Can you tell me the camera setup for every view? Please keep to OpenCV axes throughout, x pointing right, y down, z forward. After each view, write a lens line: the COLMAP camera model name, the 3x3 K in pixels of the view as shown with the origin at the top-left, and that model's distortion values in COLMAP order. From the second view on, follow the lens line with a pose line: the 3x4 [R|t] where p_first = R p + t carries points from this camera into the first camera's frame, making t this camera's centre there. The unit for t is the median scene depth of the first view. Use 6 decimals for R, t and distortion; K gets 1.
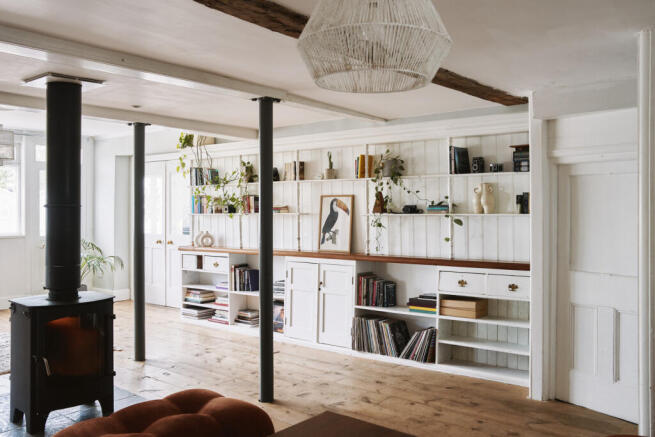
lens RADIAL K [[575.7, 0, 328.2], [0, 575.7, 214.7], [0, 0, 1]] dist [-0.010051, -0.003300]
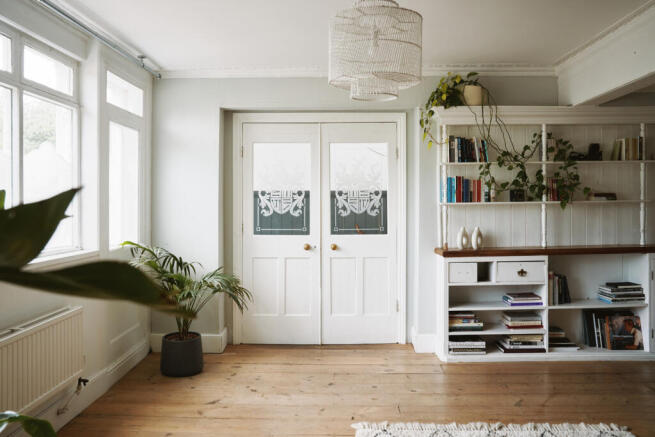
lens RADIAL K [[508.7, 0, 327.8], [0, 508.7, 217.8], [0, 0, 1]] dist [-0.012606, -0.002659]
pose [[0.772493, -0.016526, 0.634808, -0.747568], [0.012702, 0.999863, 0.010573, 0.007542], [-0.634896, -0.000104, 0.772598, 0.631610]]
